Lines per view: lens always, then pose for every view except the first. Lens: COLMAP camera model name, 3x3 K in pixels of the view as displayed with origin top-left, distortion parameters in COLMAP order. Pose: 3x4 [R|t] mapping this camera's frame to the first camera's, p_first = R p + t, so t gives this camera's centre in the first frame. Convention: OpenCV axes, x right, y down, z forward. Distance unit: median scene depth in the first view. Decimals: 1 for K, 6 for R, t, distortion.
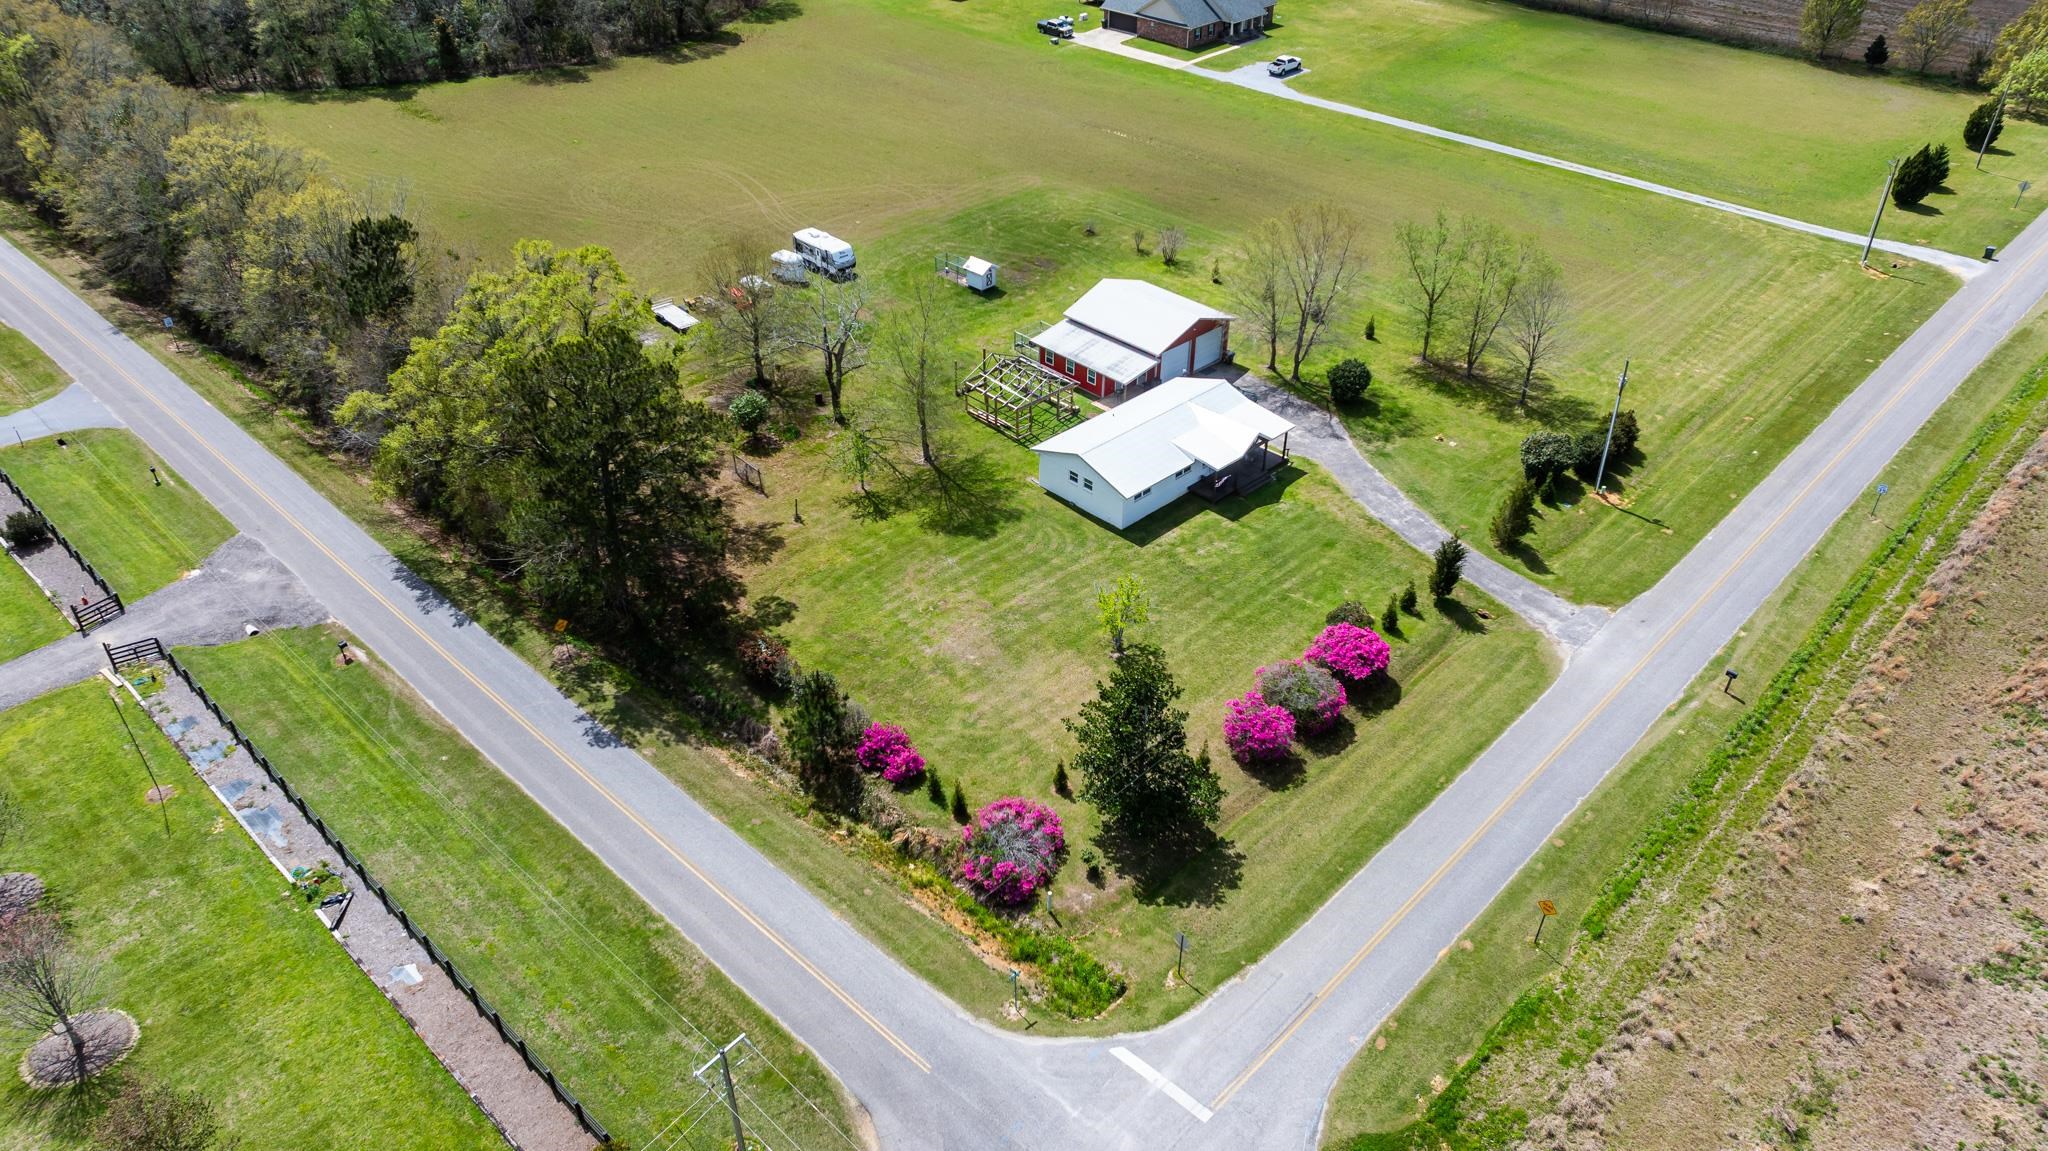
lens RADIAL K [[1427.3, 0, 1024.0], [0, 1427.3, 575.5], [0, 0, 1]] dist [-0.023373, 0.007529]
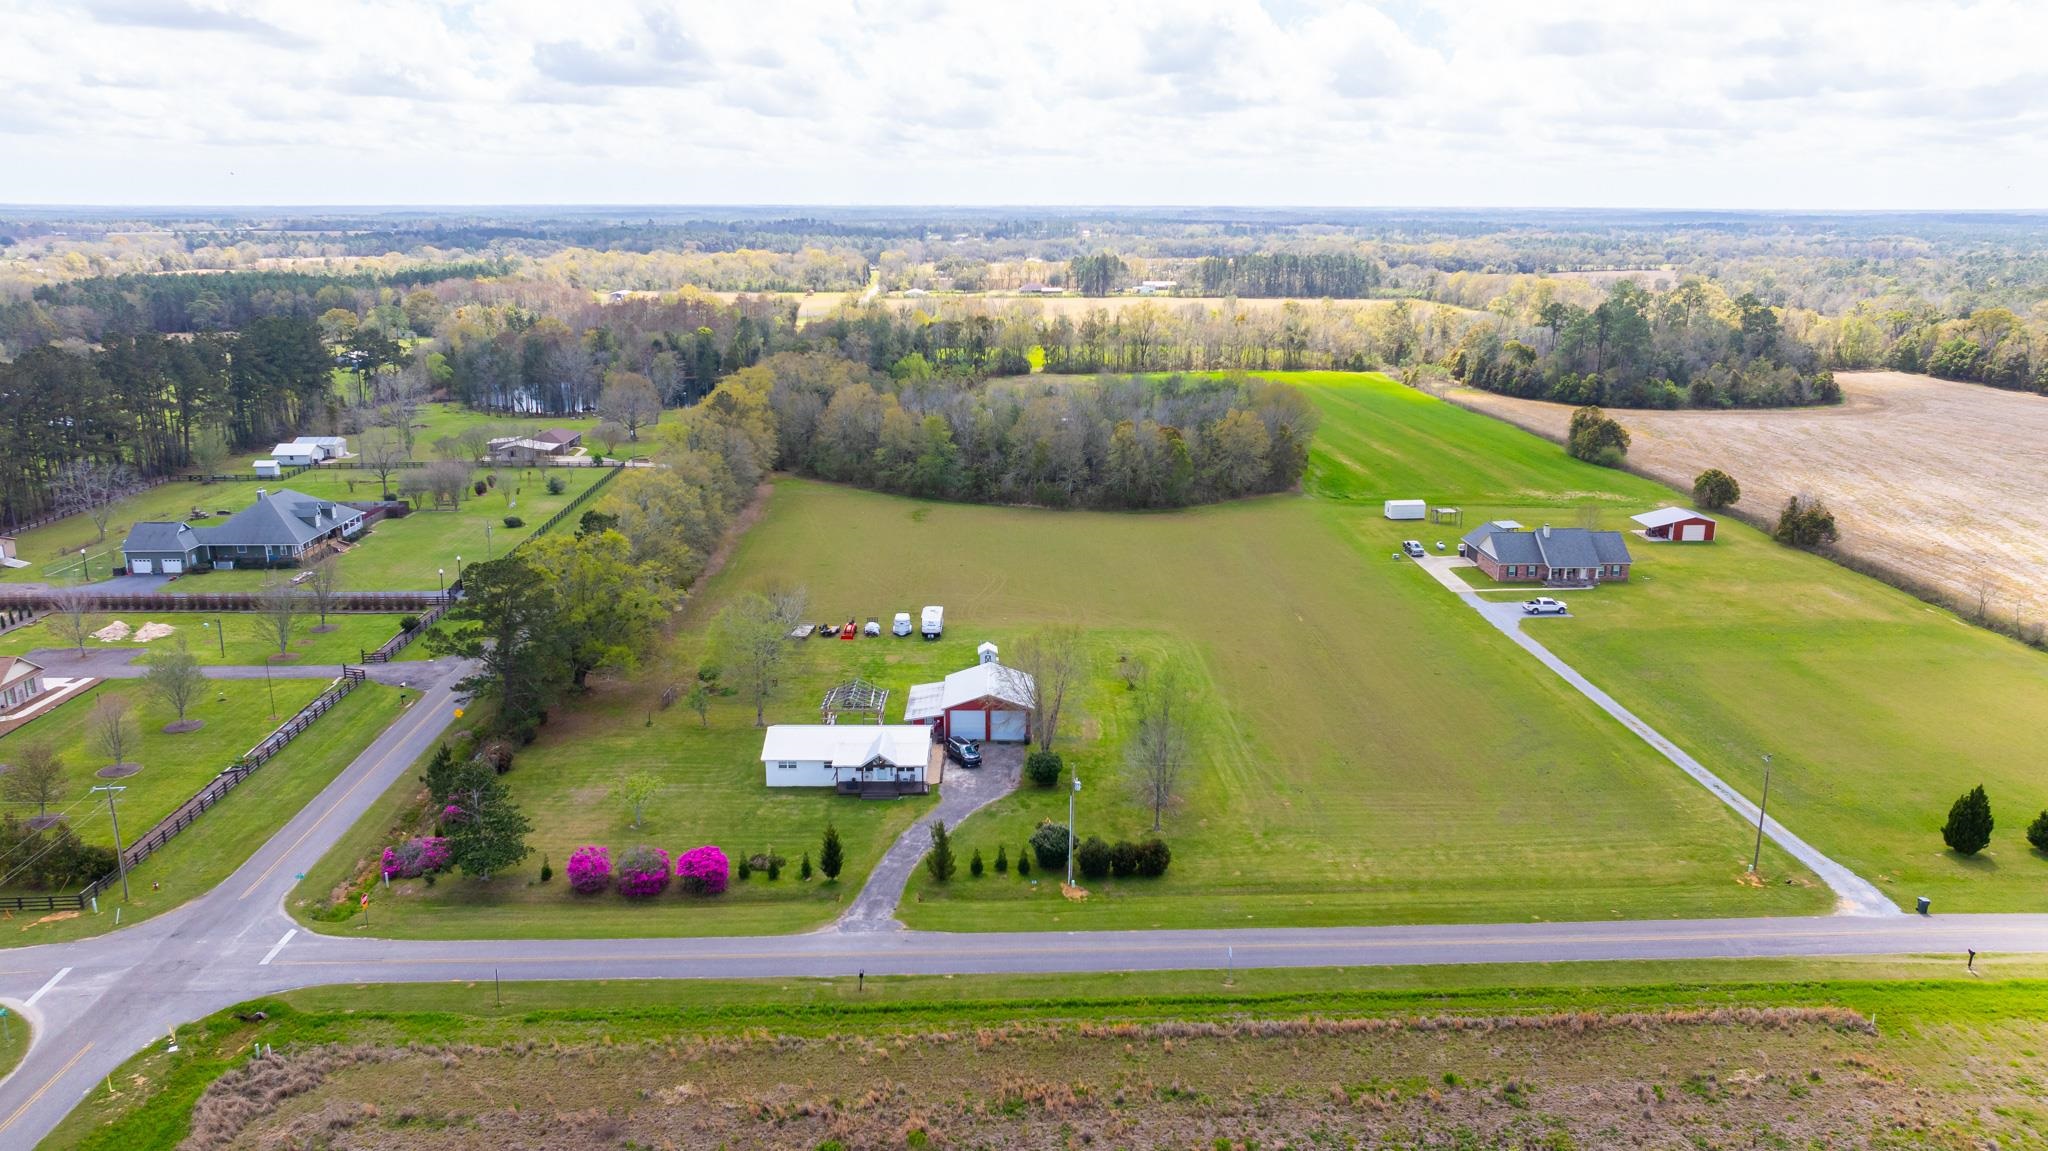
lens RADIAL K [[1427.3, 0, 1024.0], [0, 1427.3, 575.5], [0, 0, 1]] dist [-0.023373, 0.007529]
pose [[0.720772, 0.173079, -0.671216, 1.105494], [-0.399056, 0.895373, -0.197638, -0.040232], [0.566782, 0.410305, 0.714429, 0.062170]]
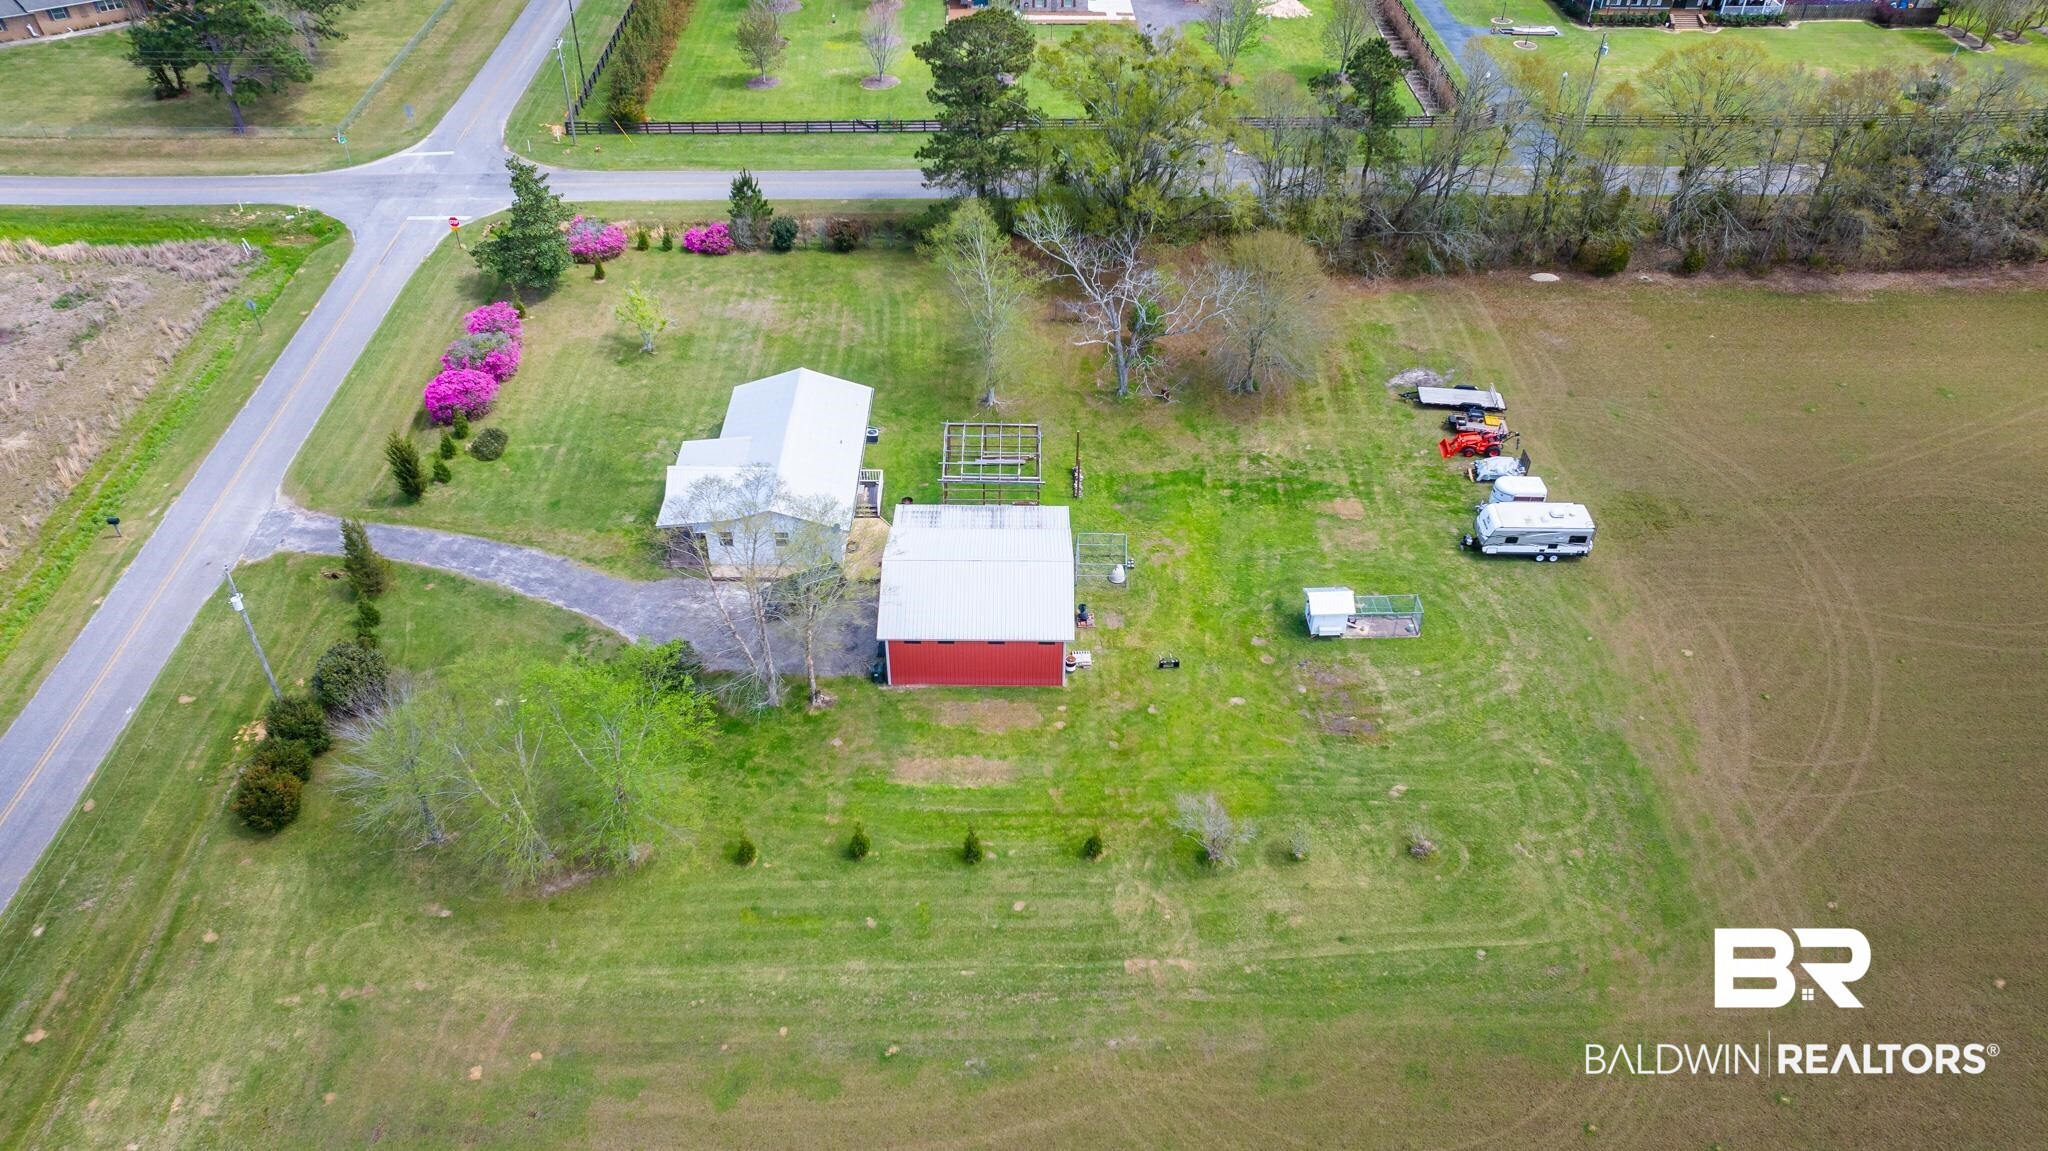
lens RADIAL K [[1437.2, 0, 1024.0], [0, 1437.2, 575.5], [0, 0, 1]] dist [-0.070968, 0.102966]
pose [[-0.696311, 0.447485, -0.561167, 0.520781], [-0.424706, 0.373398, 0.824741, -0.866015], [0.578598, 0.812608, -0.069952, 1.220443]]
